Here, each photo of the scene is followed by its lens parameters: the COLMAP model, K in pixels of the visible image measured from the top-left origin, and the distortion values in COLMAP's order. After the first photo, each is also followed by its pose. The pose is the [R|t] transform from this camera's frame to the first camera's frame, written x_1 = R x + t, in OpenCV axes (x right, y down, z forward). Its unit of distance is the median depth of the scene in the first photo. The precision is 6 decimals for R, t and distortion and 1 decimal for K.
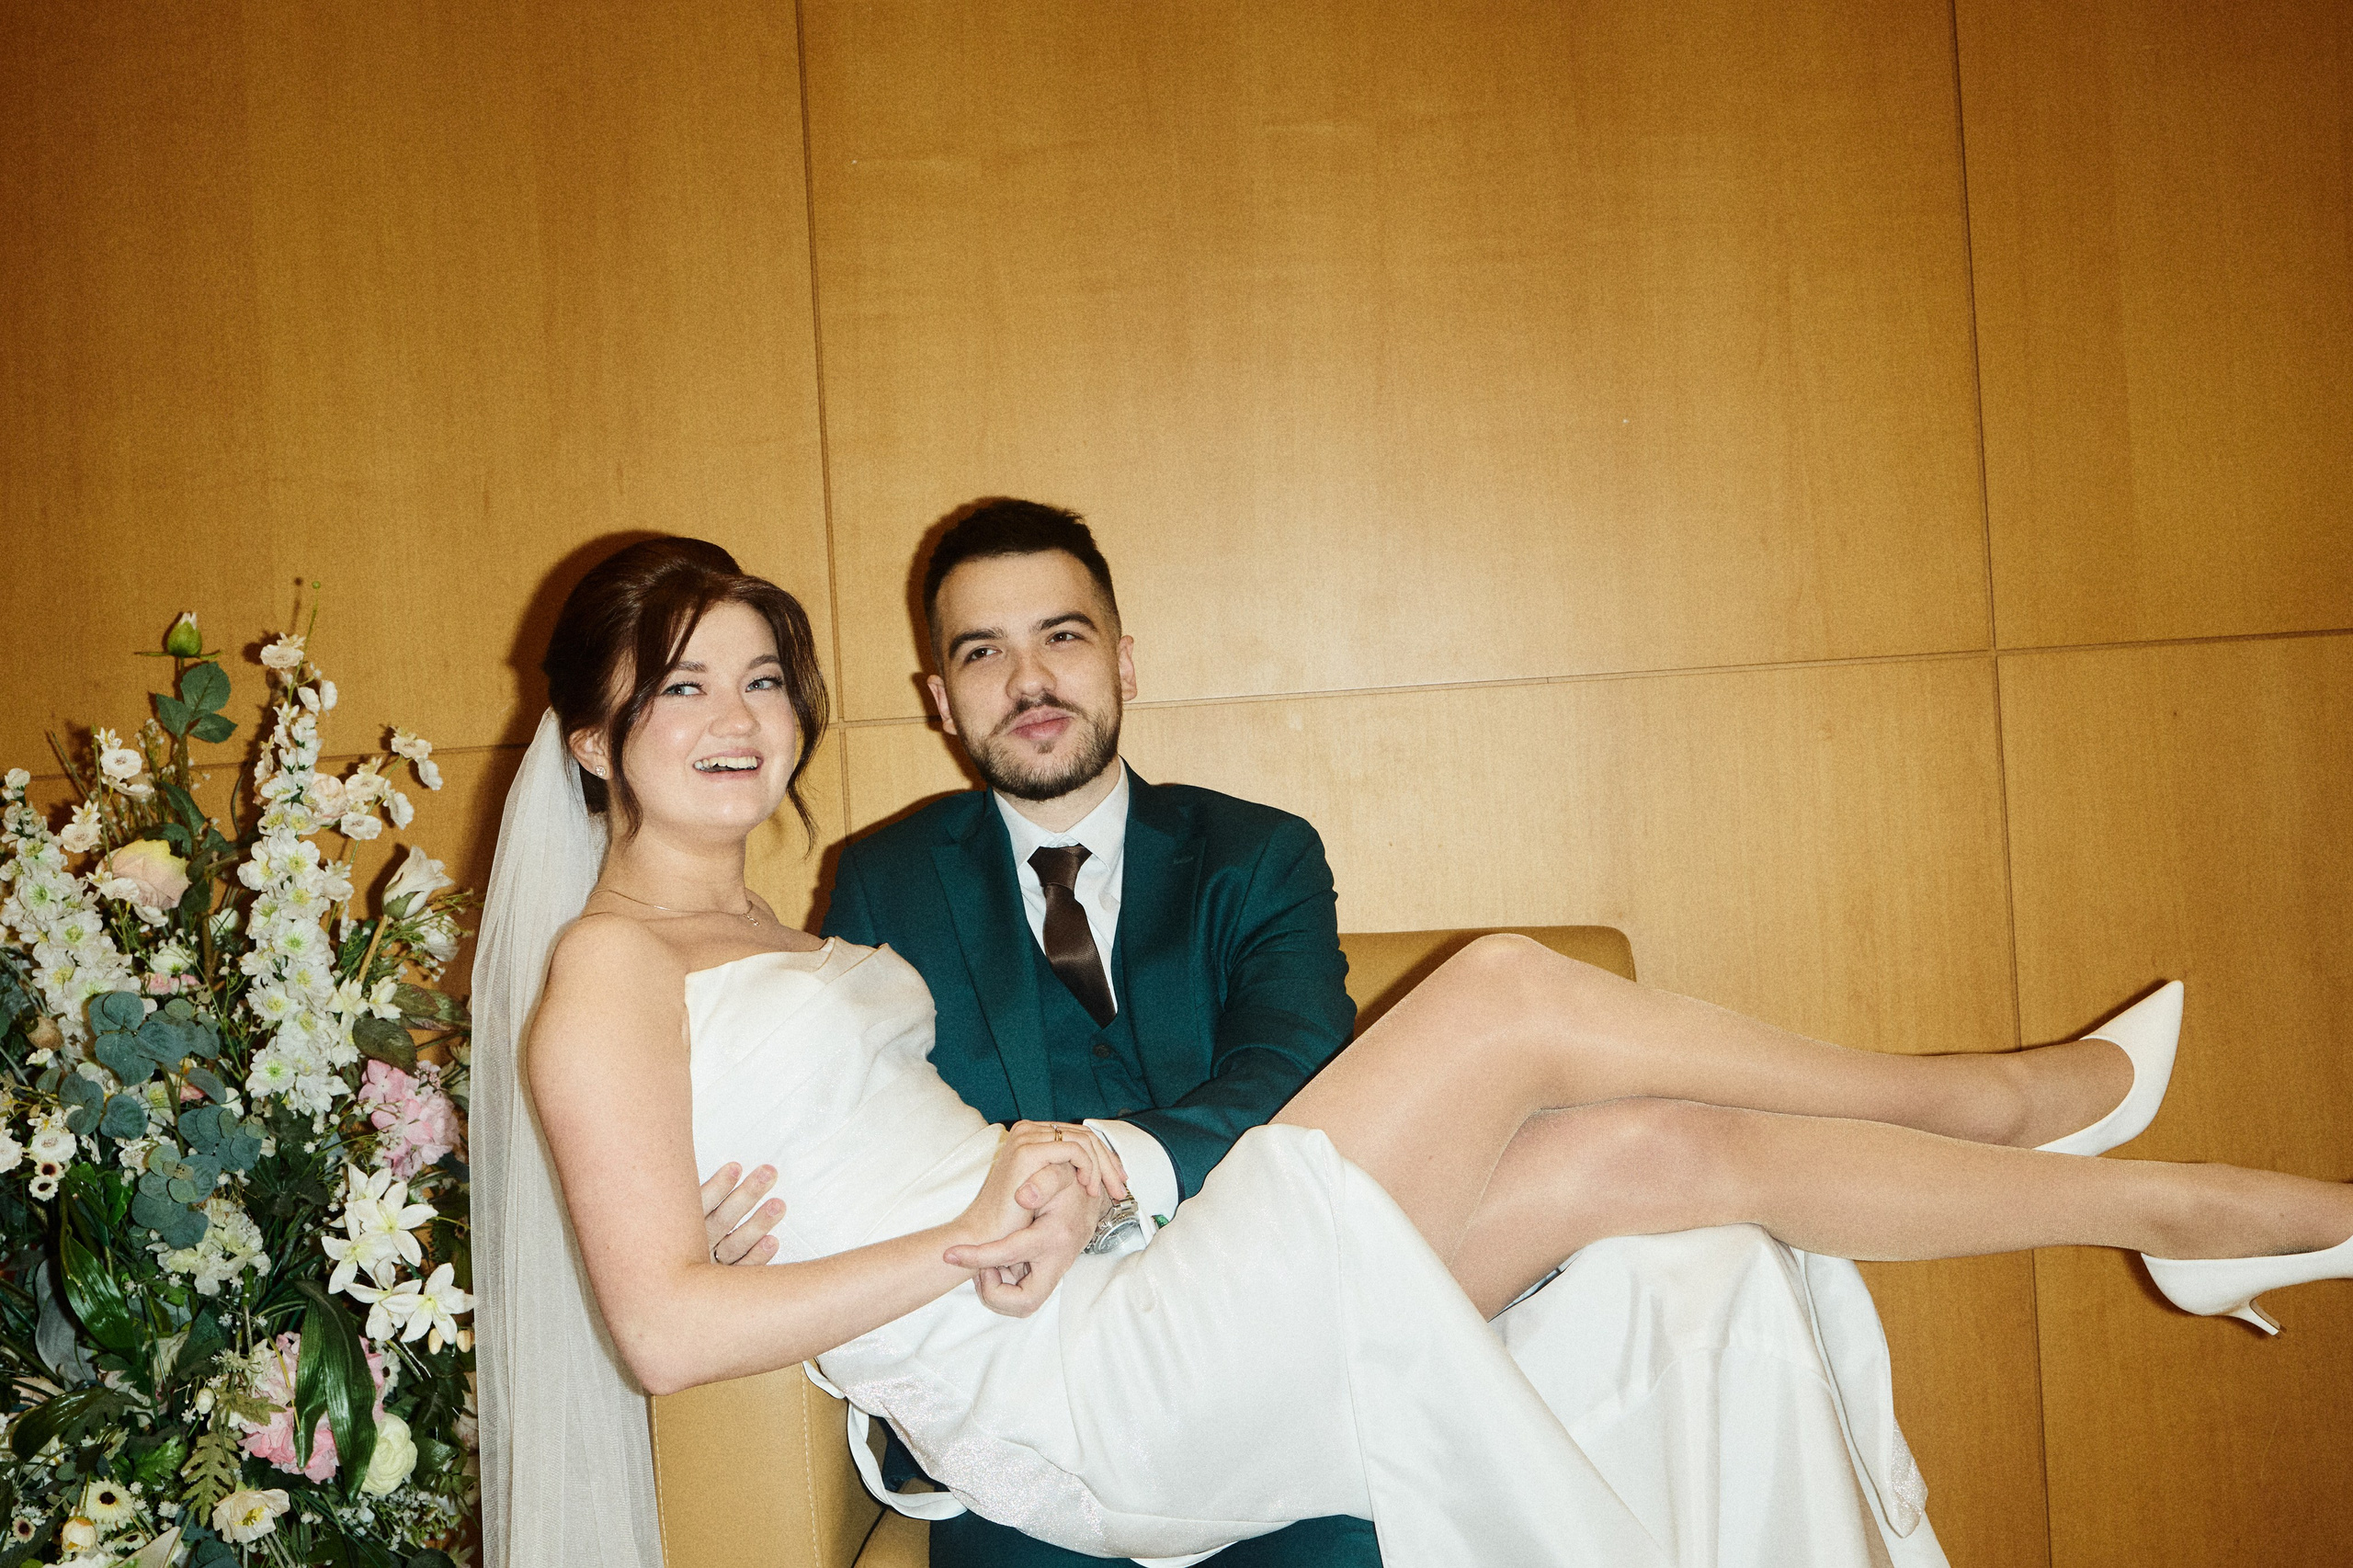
lens RADIAL K [[2833.6, 0, 1179.0], [0, 2833.6, 719.5], [0, 0, 1]] dist [-0.005823, -0.025603]
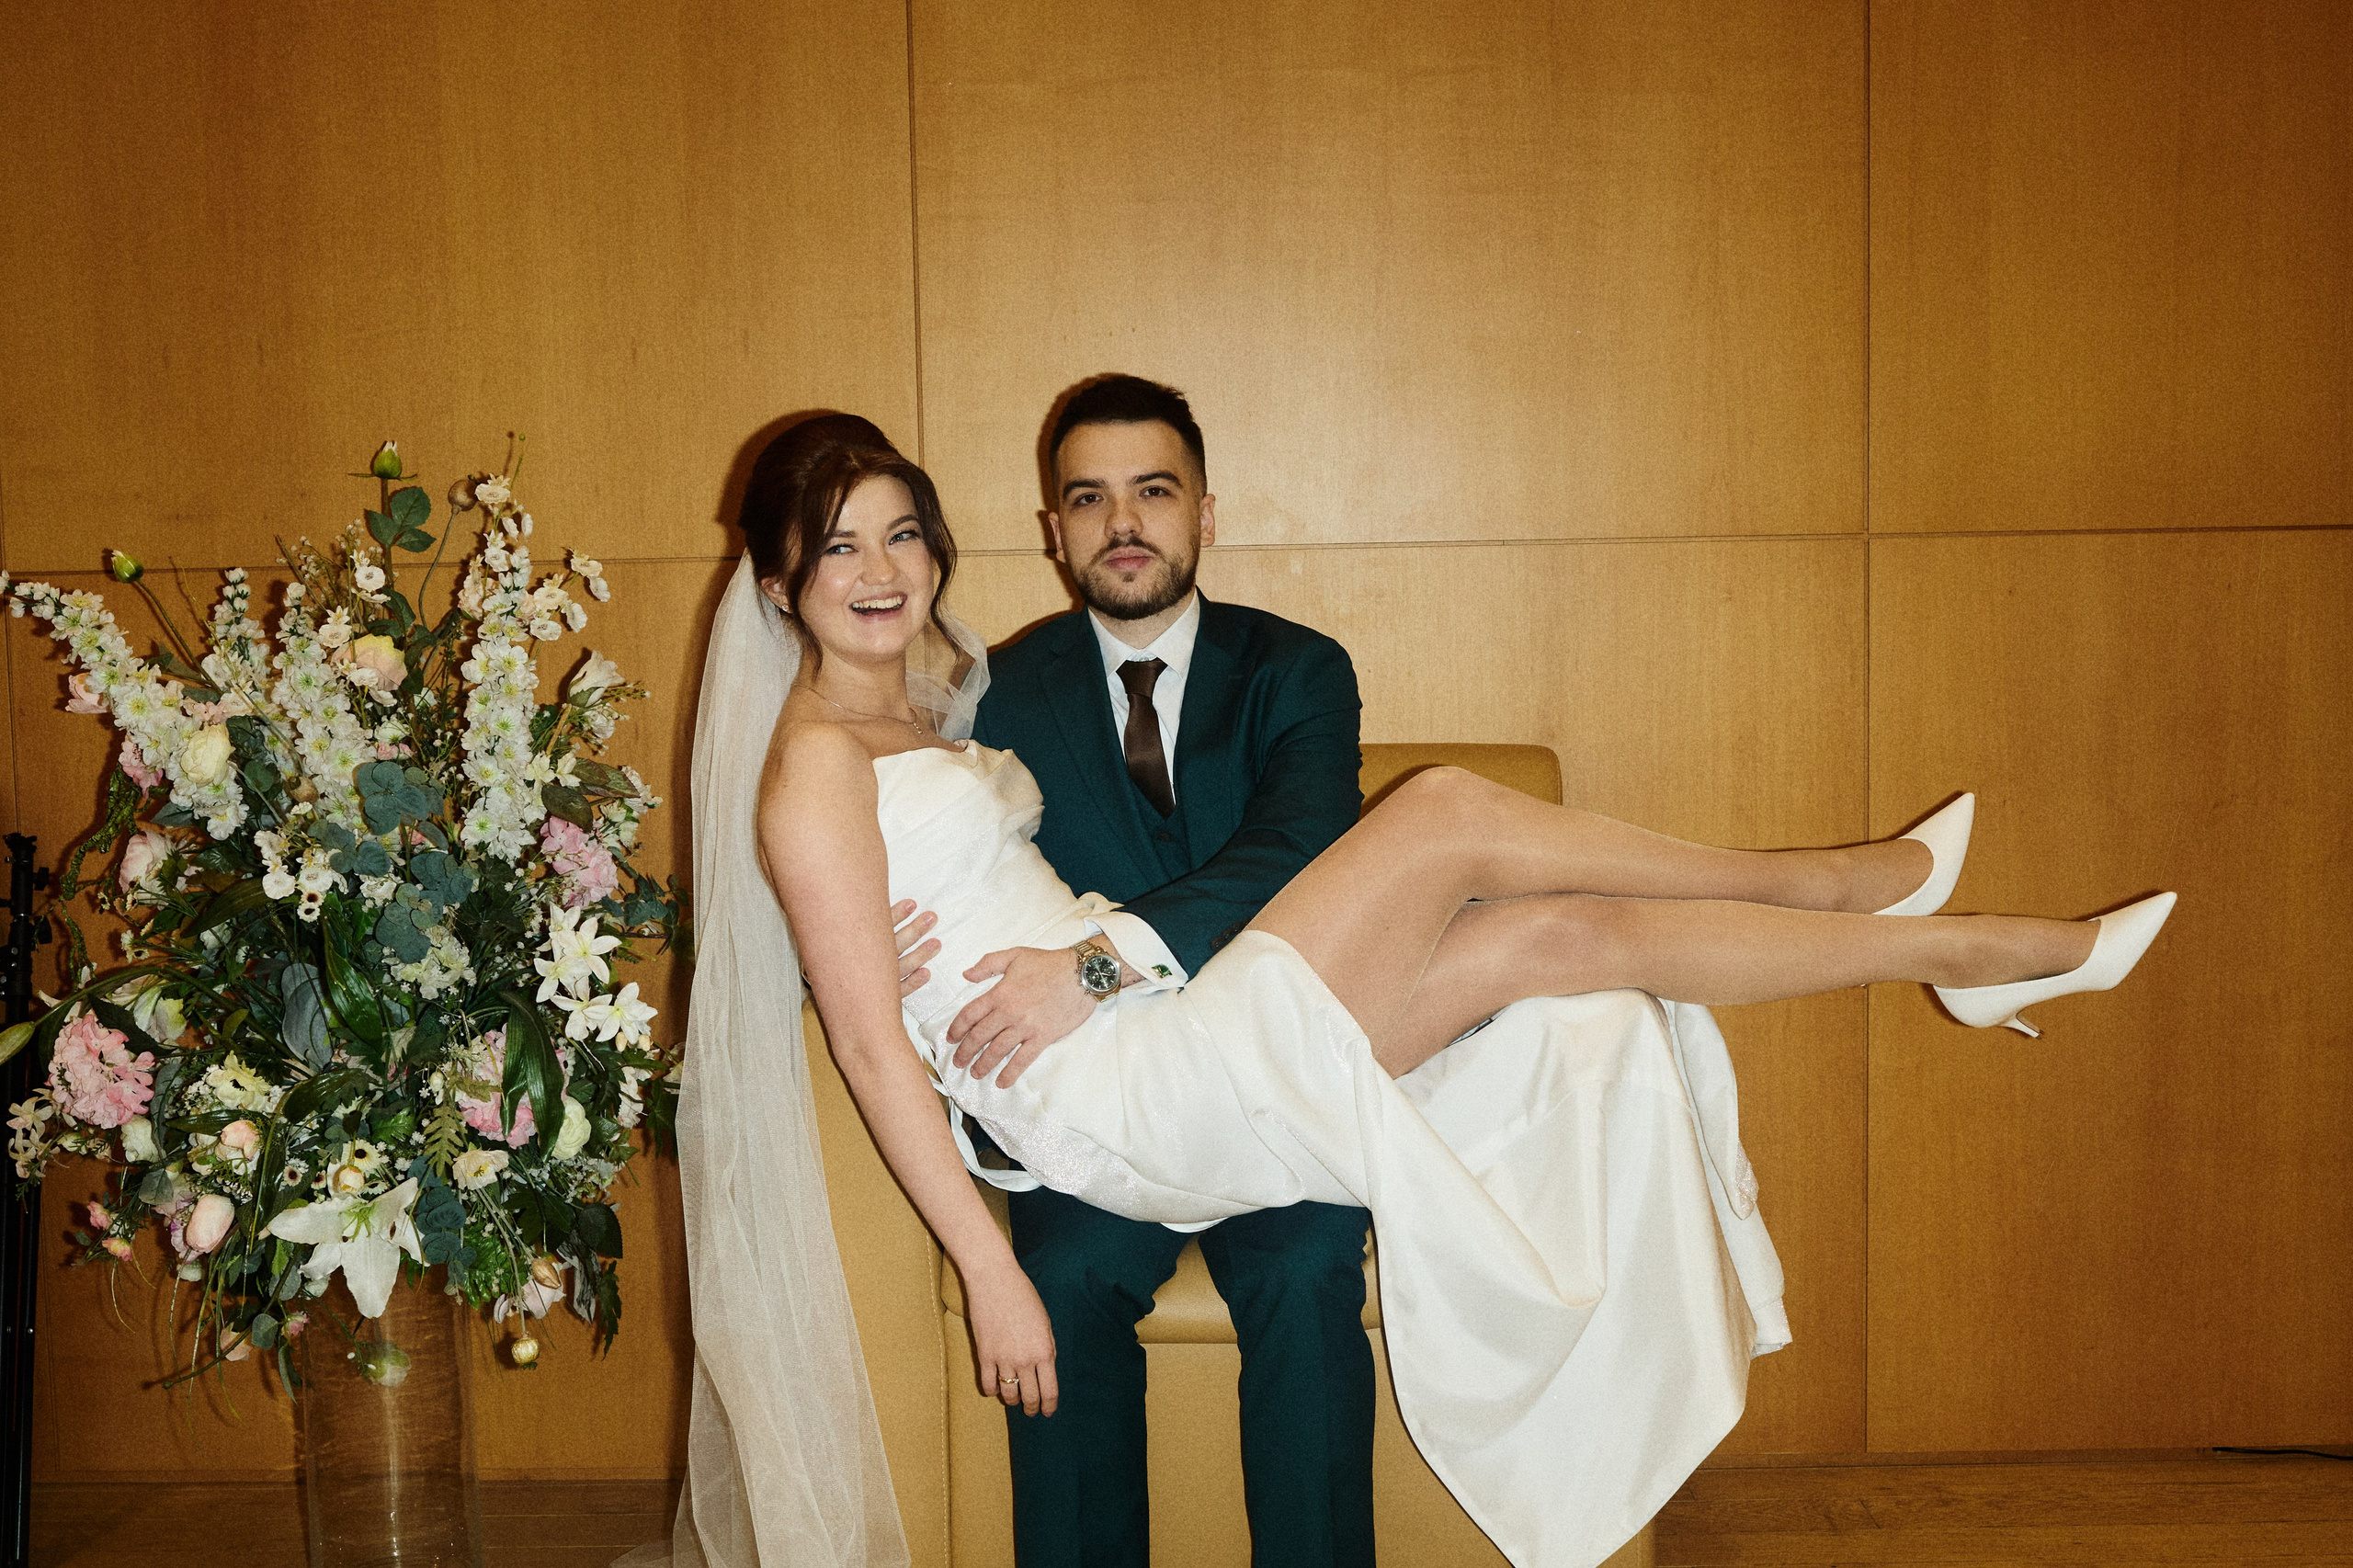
lens RADIAL K [[2833.6, 0, 1179.0], [0, 2833.6, 719.5], [0, 0, 1]] dist [-0.005823, -0.025603]
pose [[0.998809, 0.038613, 0.029817, -0.050523], [-0.041256, 0.994736, 0.093802, -0.053670], [-0.026038, -0.094921, 0.995144, -0.256620]]
